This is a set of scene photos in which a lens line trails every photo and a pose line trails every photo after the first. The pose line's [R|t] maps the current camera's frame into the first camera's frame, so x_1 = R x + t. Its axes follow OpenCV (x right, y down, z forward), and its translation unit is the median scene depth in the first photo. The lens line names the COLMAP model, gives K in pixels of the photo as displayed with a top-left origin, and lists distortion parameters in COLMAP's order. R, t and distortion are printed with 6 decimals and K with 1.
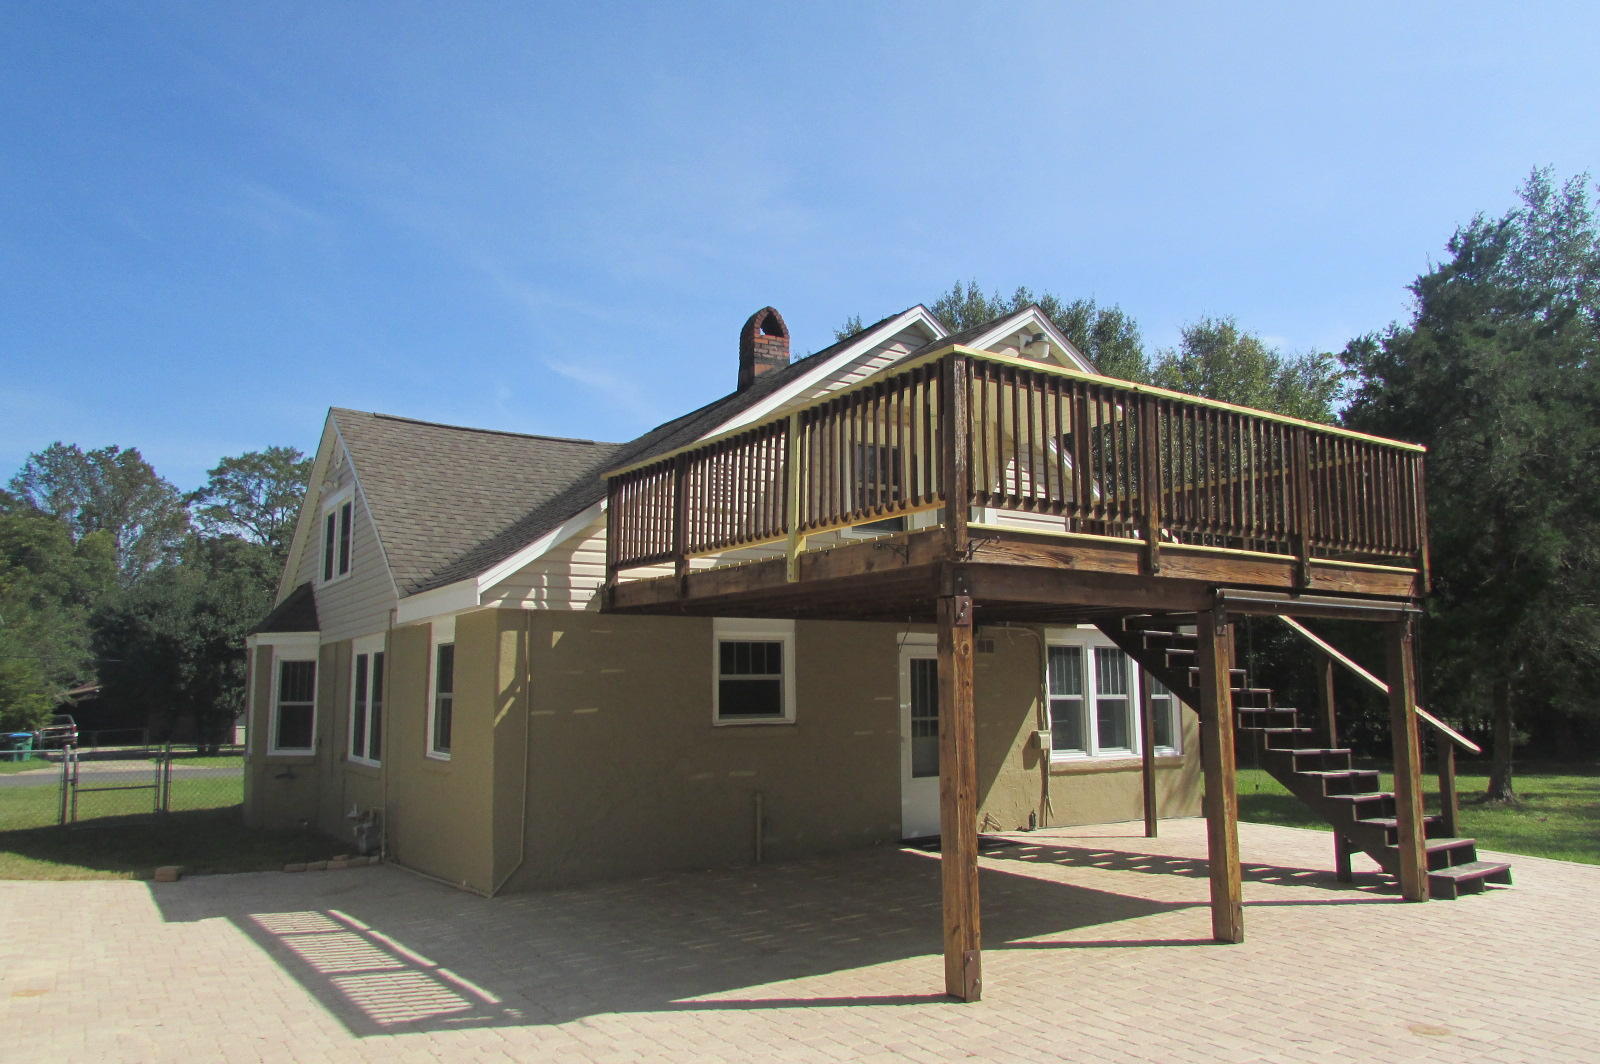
lens RADIAL K [[1196.6, 0, 800.0], [0, 1196.6, 532.0], [0, 0, 1]] dist [-0.002087, -0.002757]
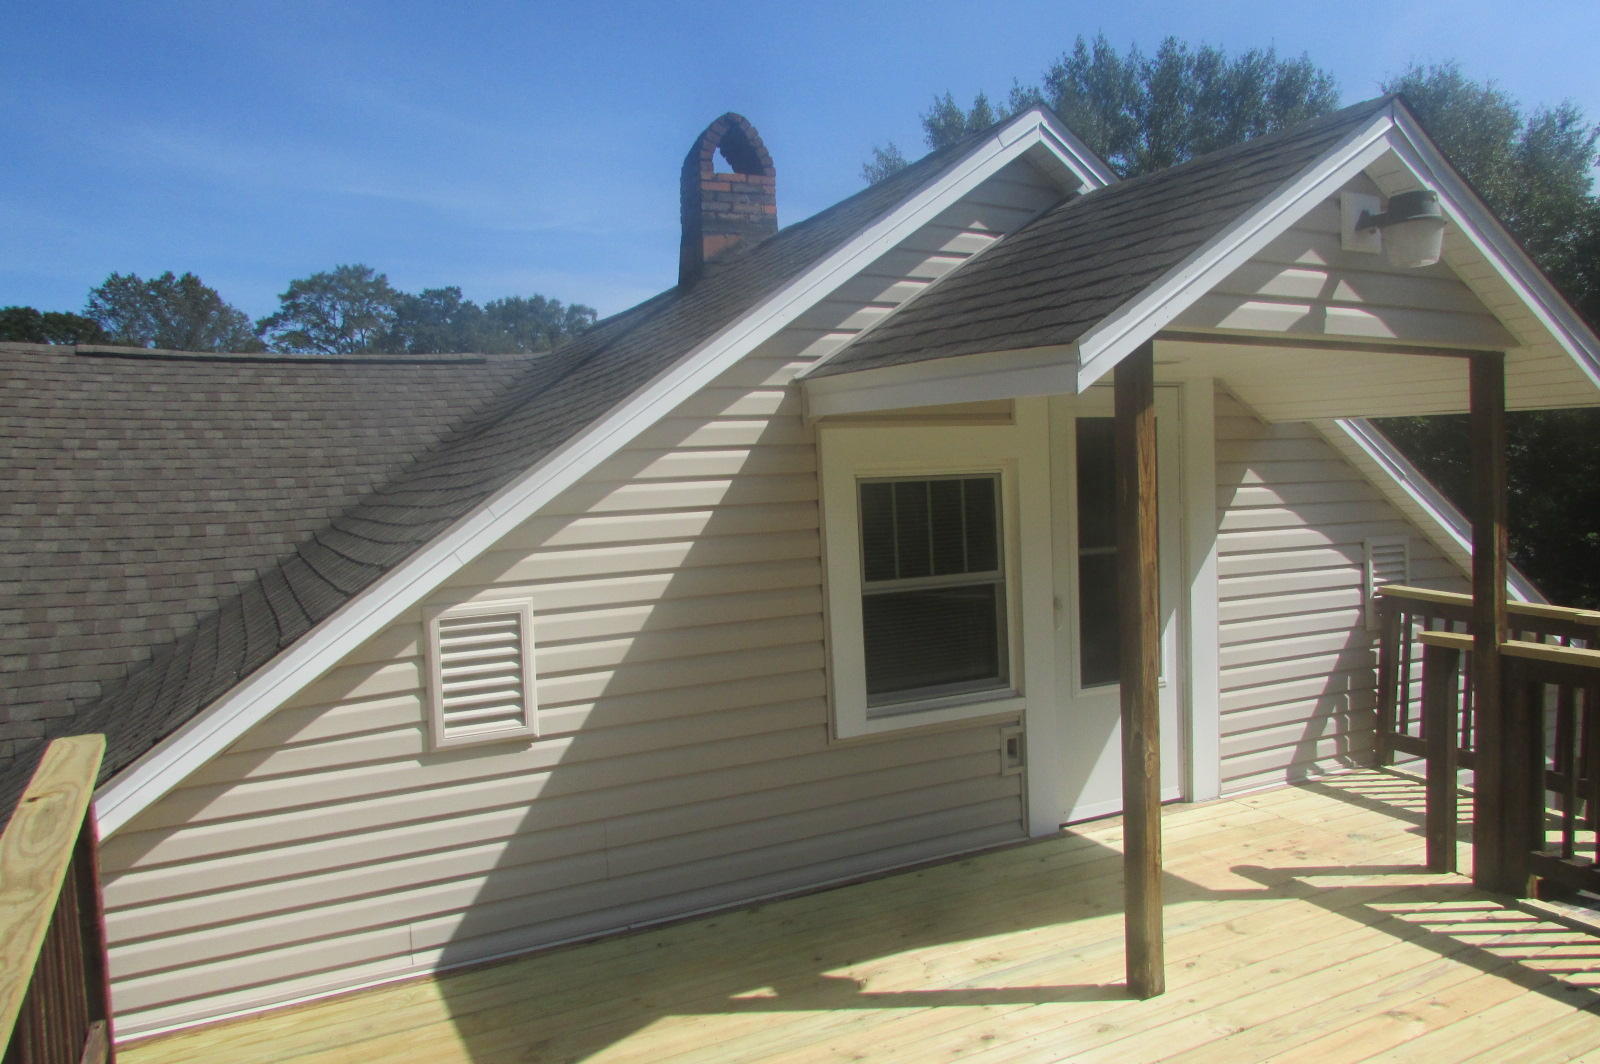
lens RADIAL K [[1127.6, 0, 800.0], [0, 1127.6, 532.0], [0, 0, 1]] dist [0.002325, 0.003467]
pose [[0.994741, -0.023376, -0.099714, 0.011744], [0.042641, 0.979736, 0.195704, -0.026606], [0.093119, -0.198927, 0.975580, 0.124174]]
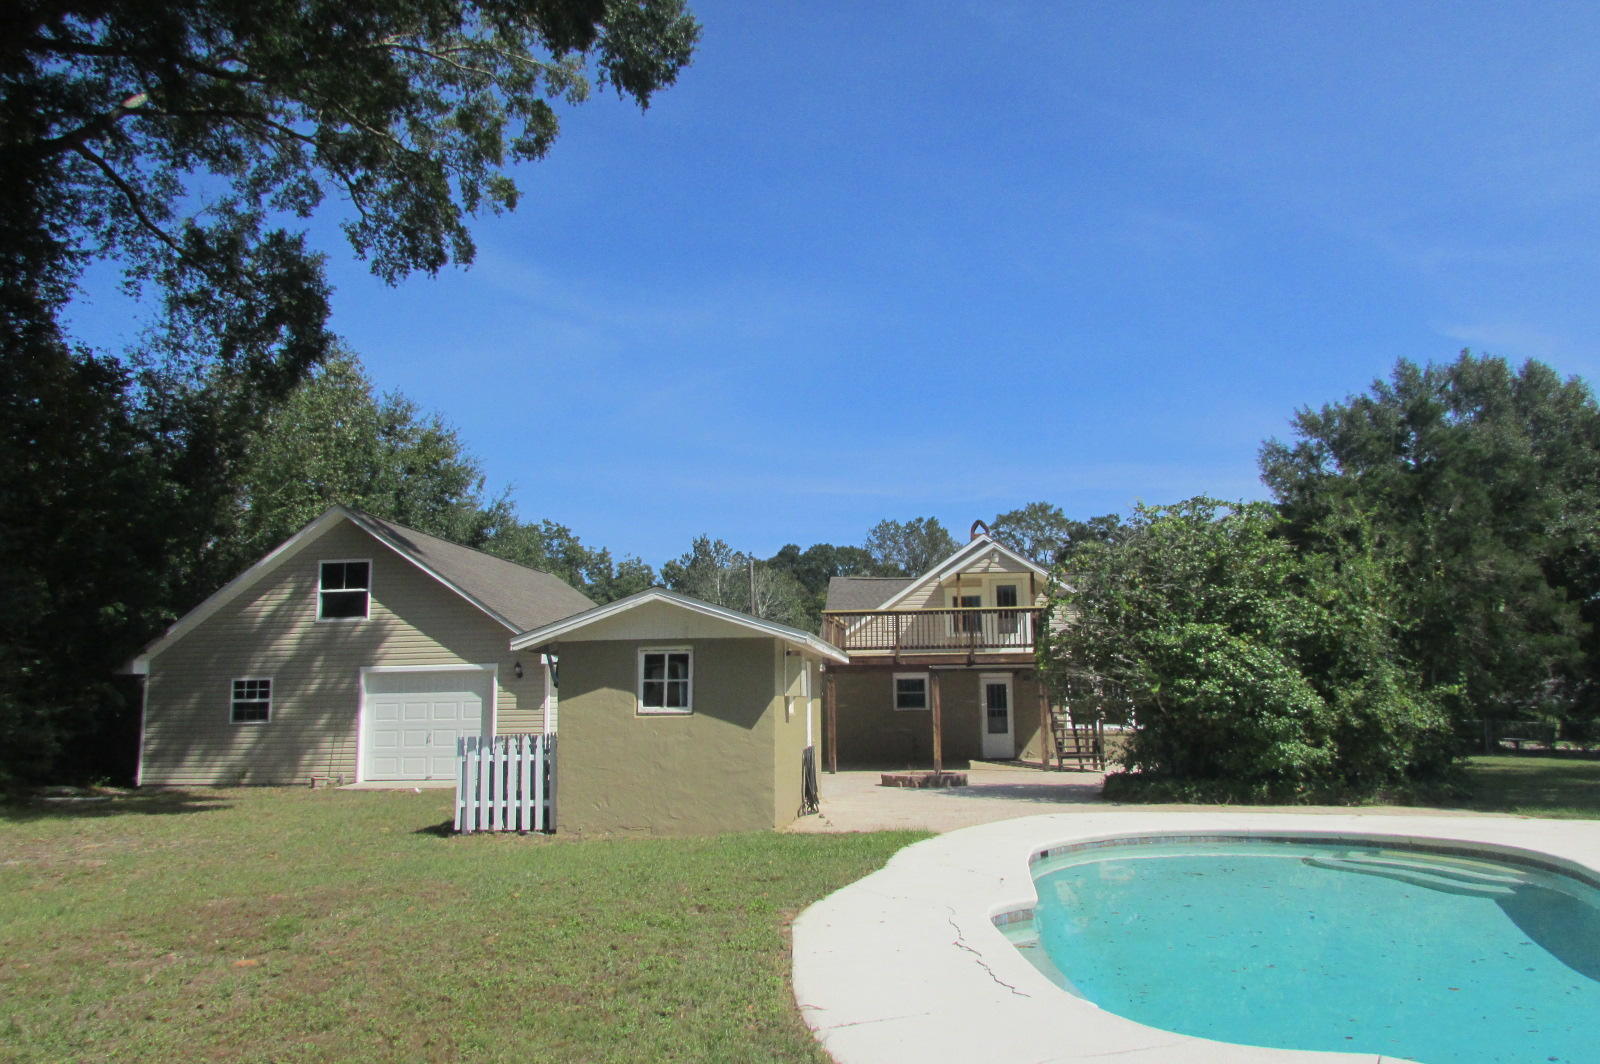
lens RADIAL K [[1196.6, 0, 800.0], [0, 1196.6, 532.0], [0, 0, 1]] dist [-0.002087, -0.002757]
pose [[0.772545, -0.085797, -0.629137, 0.187141], [0.083258, 0.995962, -0.033586, -0.021376], [0.629478, -0.026434, 0.776569, -0.156344]]
